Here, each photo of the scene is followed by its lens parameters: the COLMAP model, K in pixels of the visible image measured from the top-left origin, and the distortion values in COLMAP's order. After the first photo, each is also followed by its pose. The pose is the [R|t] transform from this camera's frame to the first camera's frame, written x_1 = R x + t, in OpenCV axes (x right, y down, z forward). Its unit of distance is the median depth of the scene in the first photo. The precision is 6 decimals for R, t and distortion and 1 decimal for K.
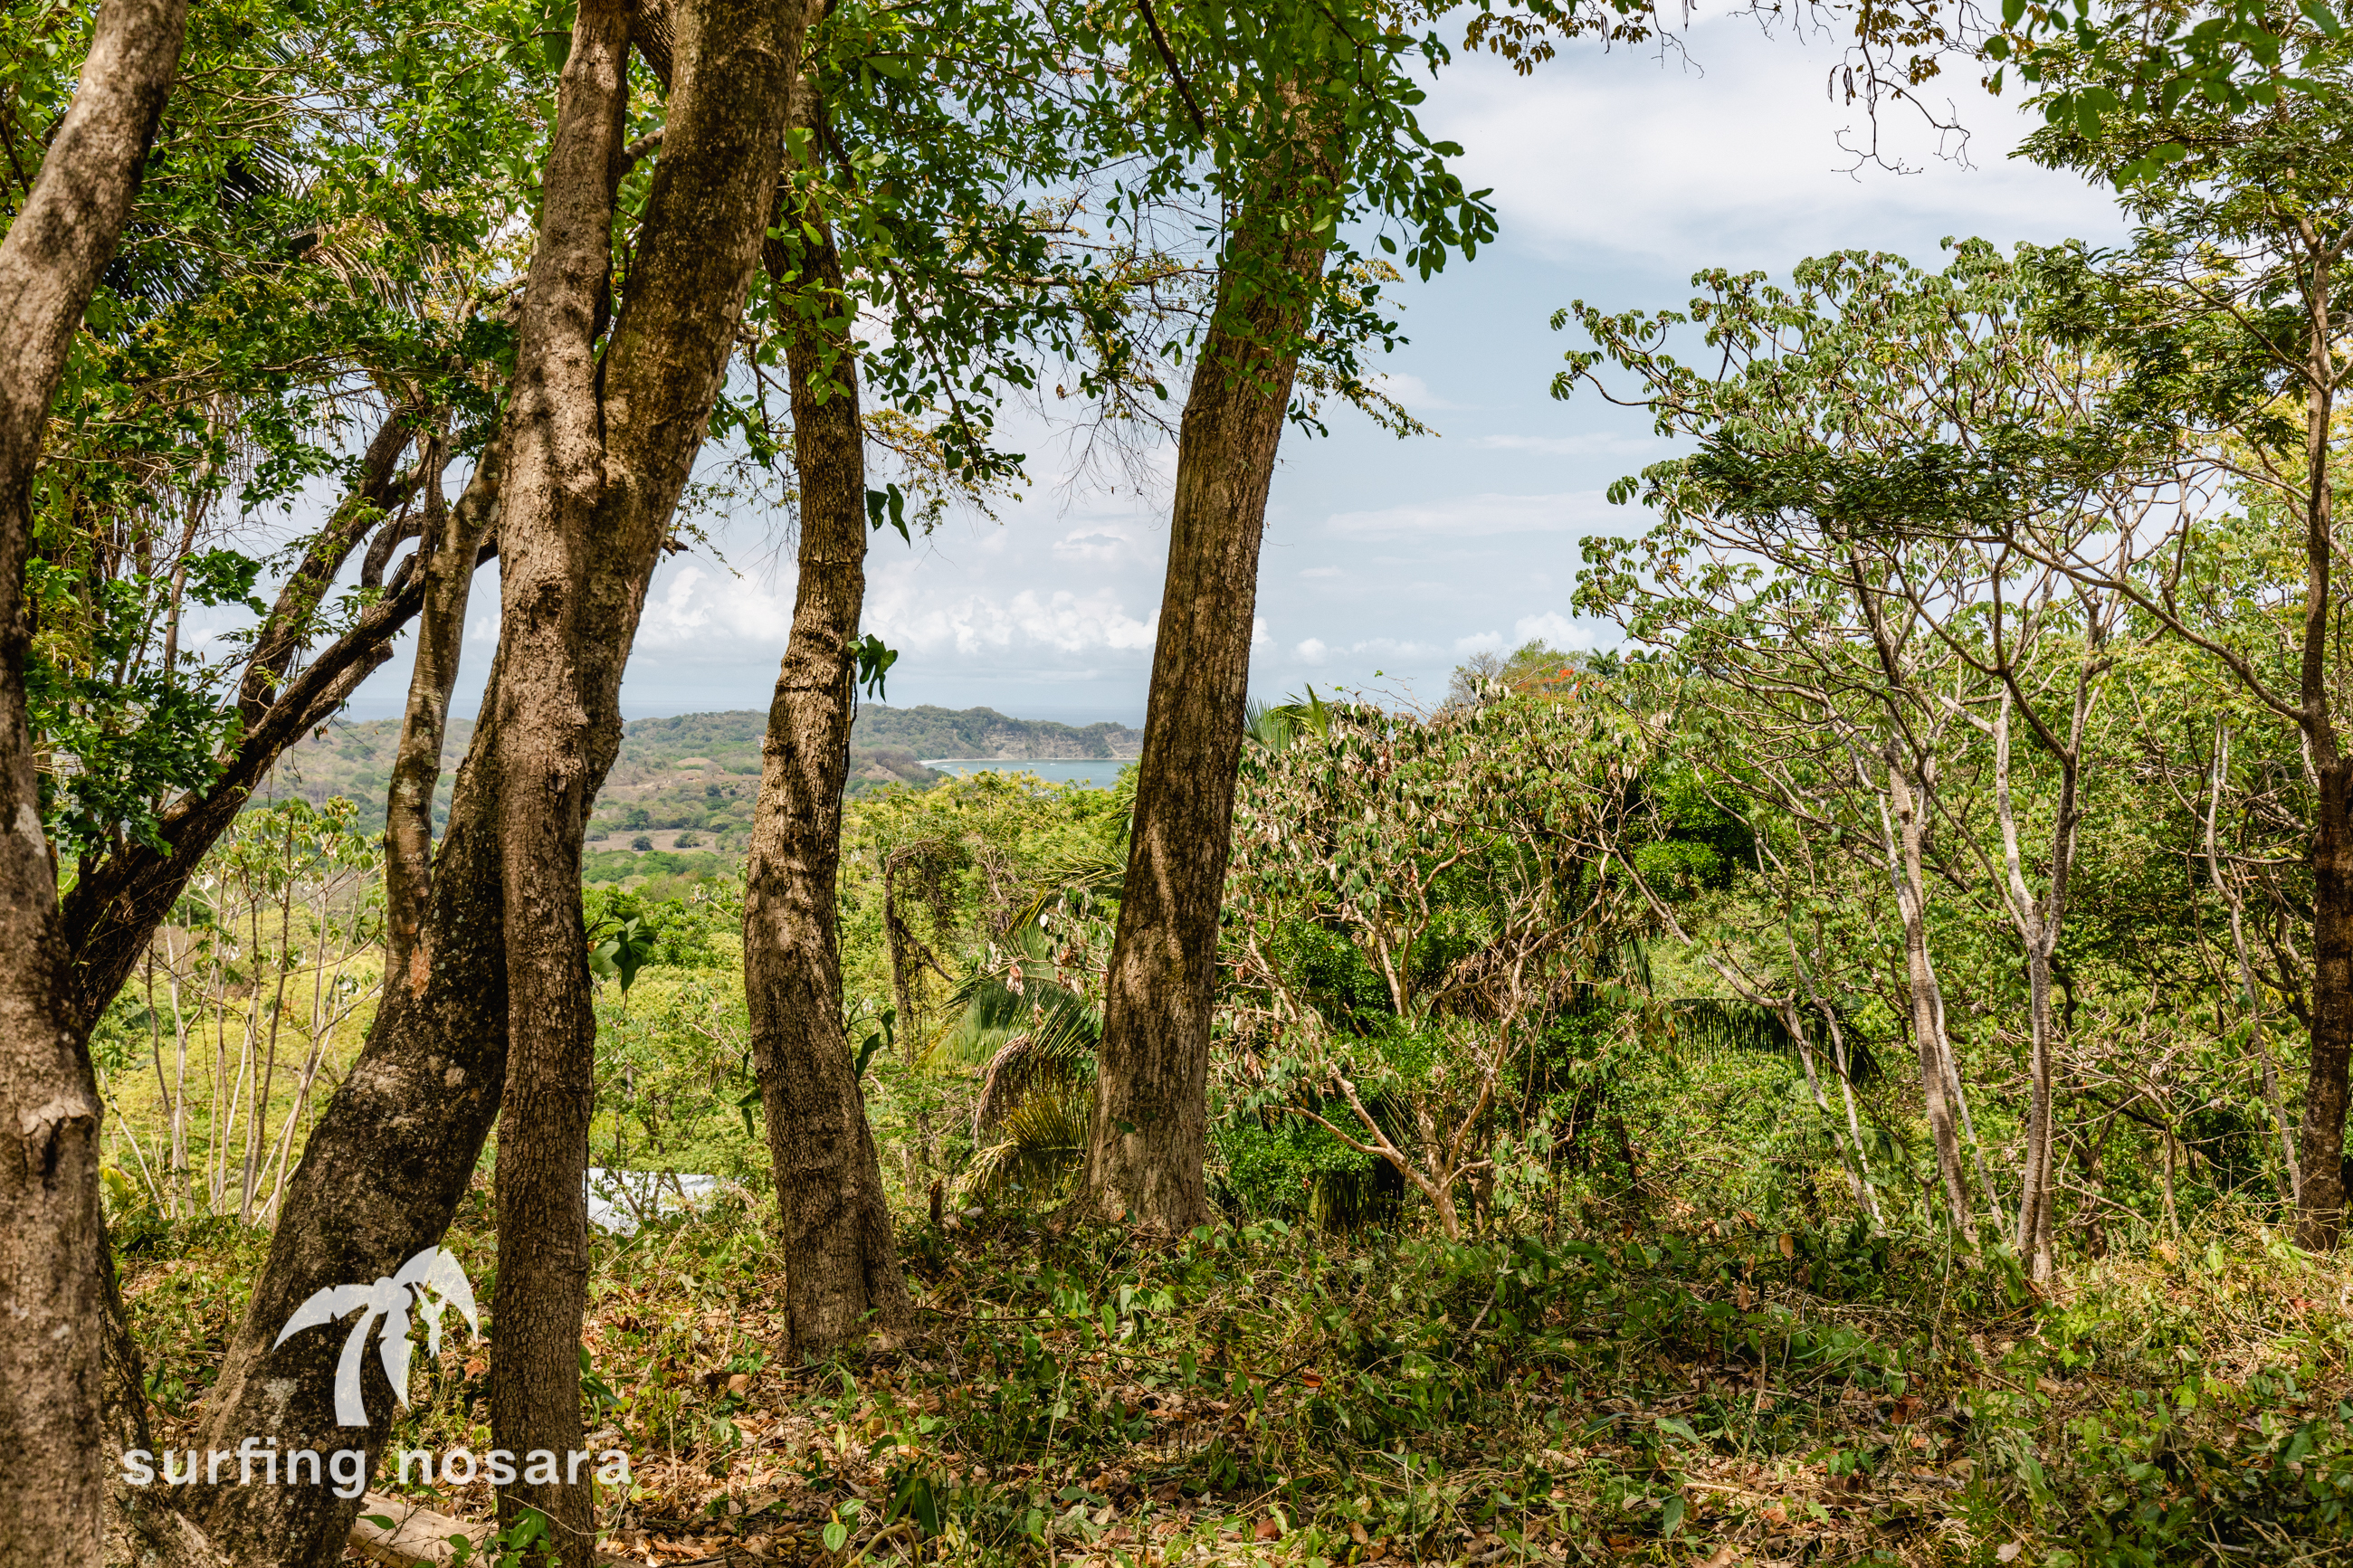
lens RADIAL K [[2350.0, 0, 1176.5], [0, 2350.0, 784.0], [0, 0, 1]] dist [0.003540, 0.001345]
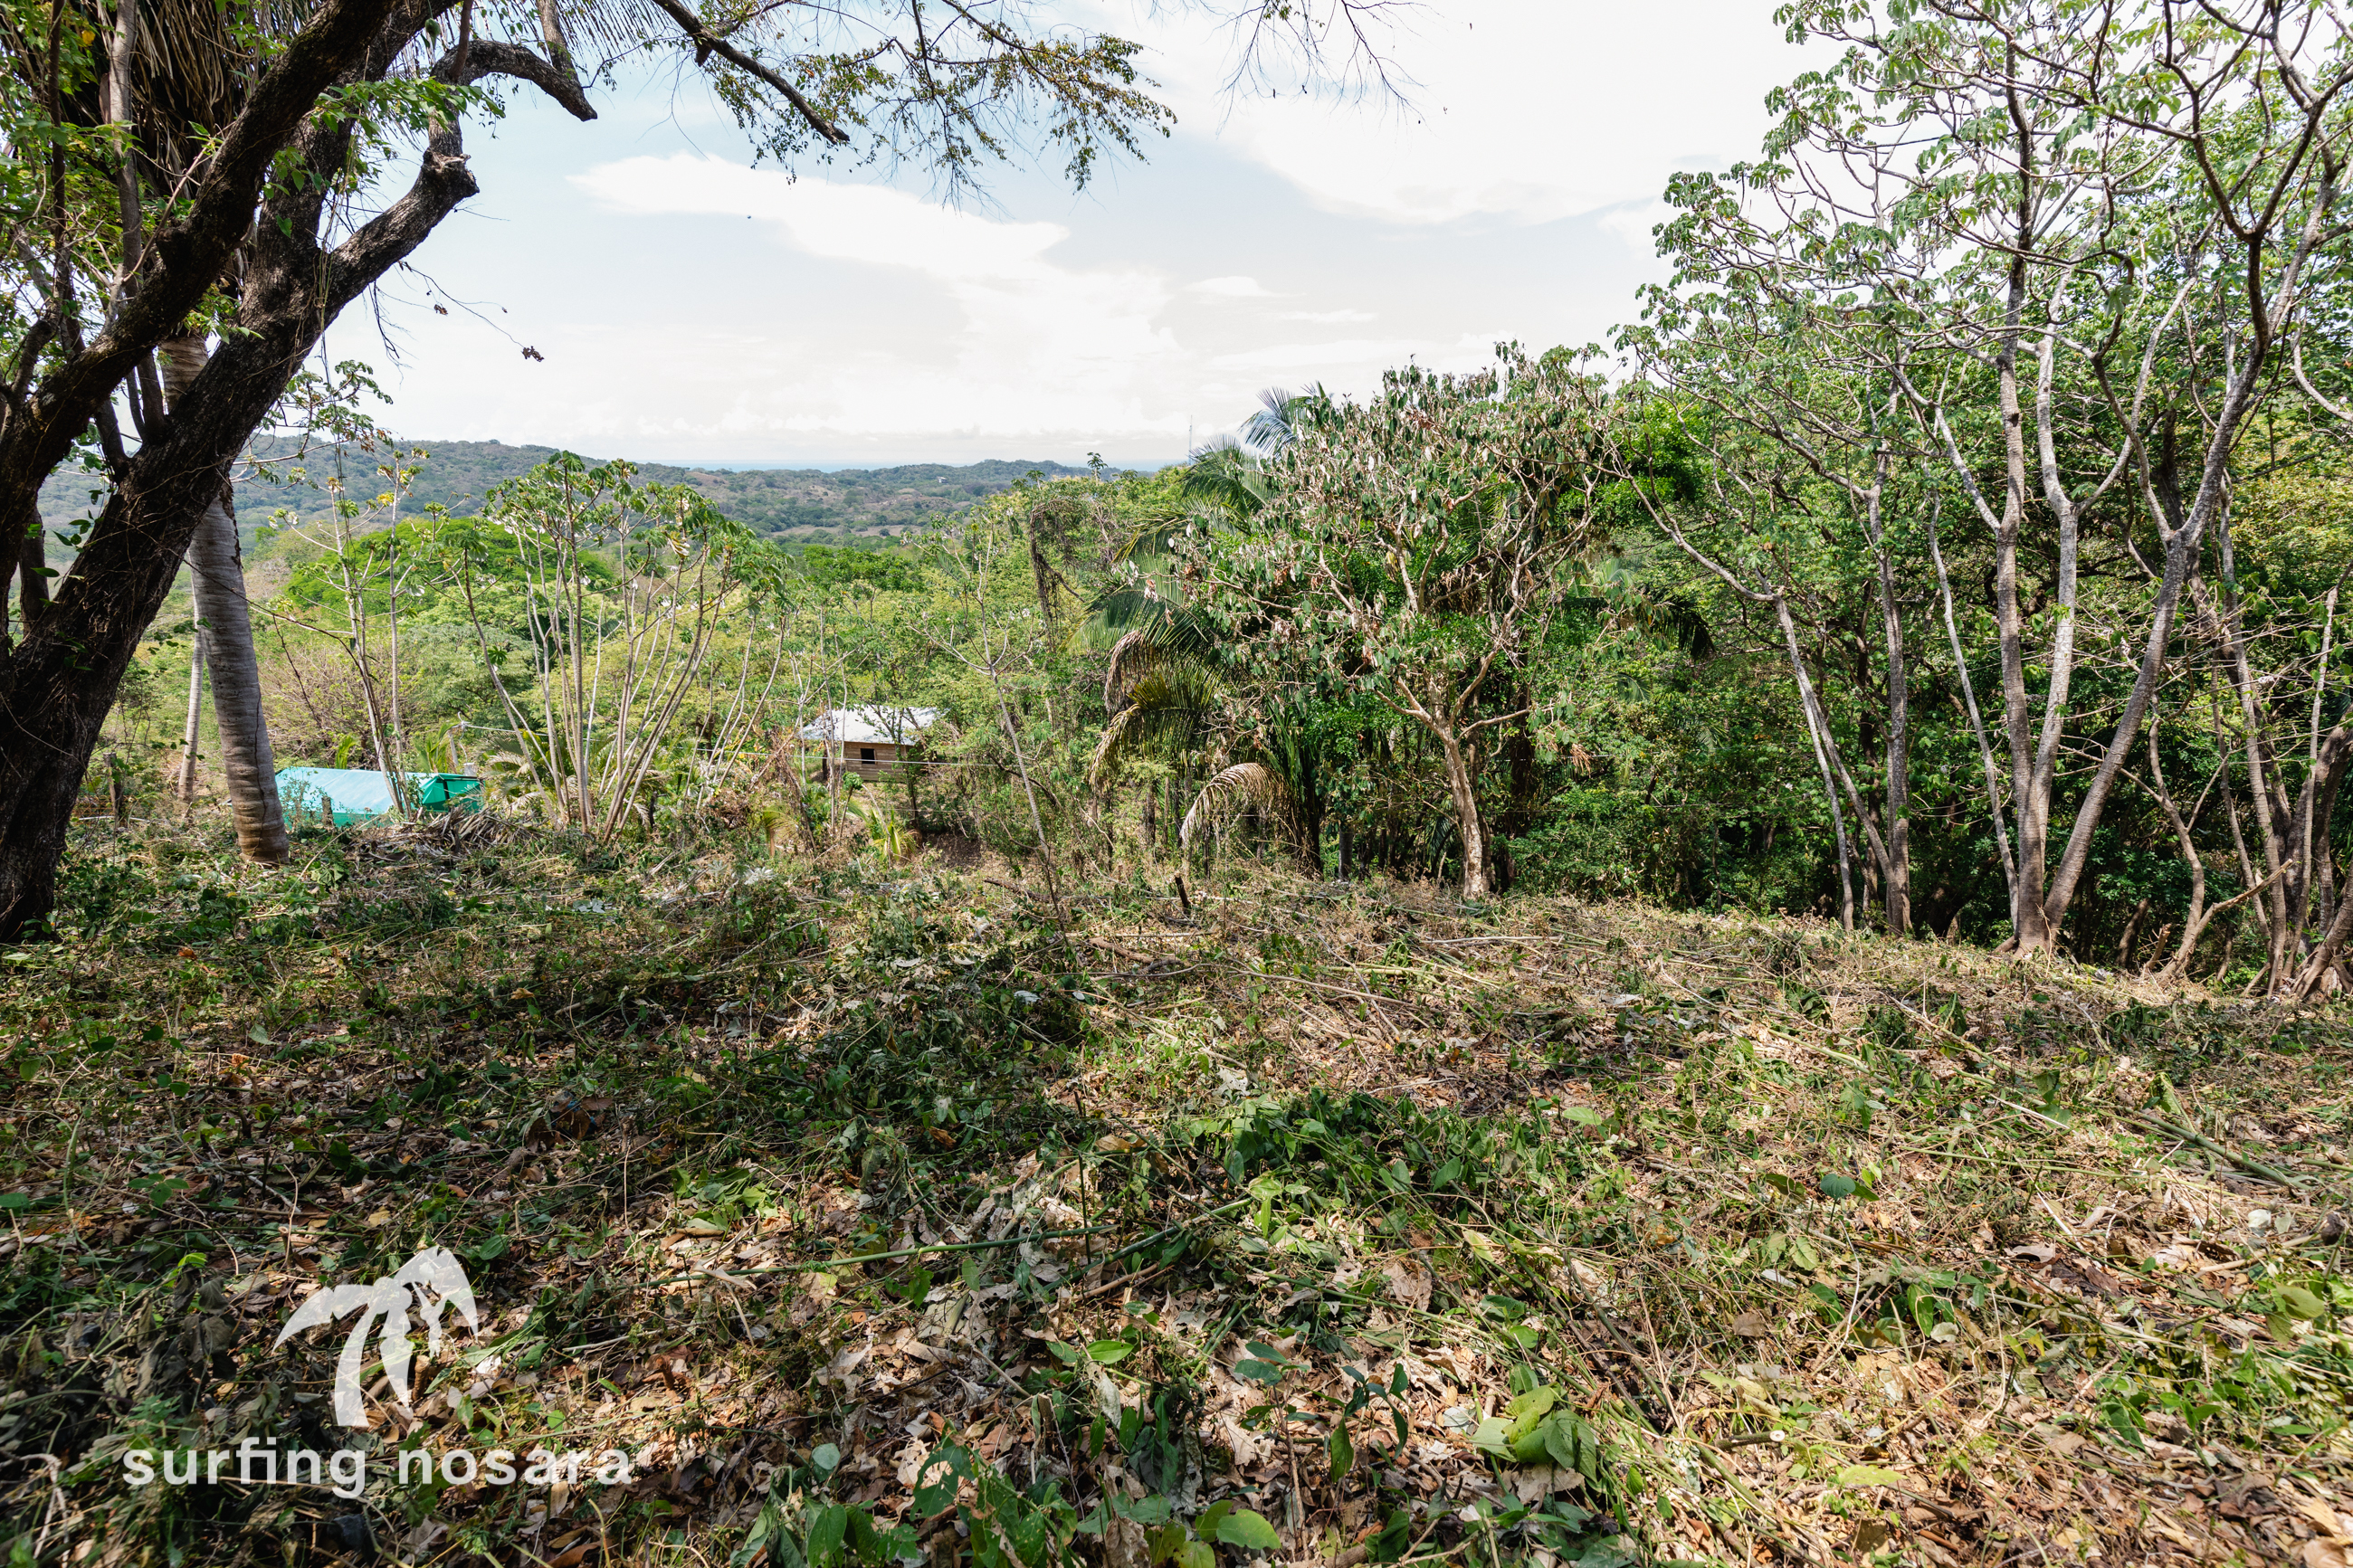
lens RADIAL K [[1045.8, 0, 1176.5], [0, 1045.8, 784.0], [0, 0, 1]] dist [-0.008058, -0.000240]
pose [[0.999024, -0.028807, 0.033493, -0.063687], [0.019113, 0.965368, 0.260192, 0.029650], [-0.039828, -0.259298, 0.964976, 0.340120]]
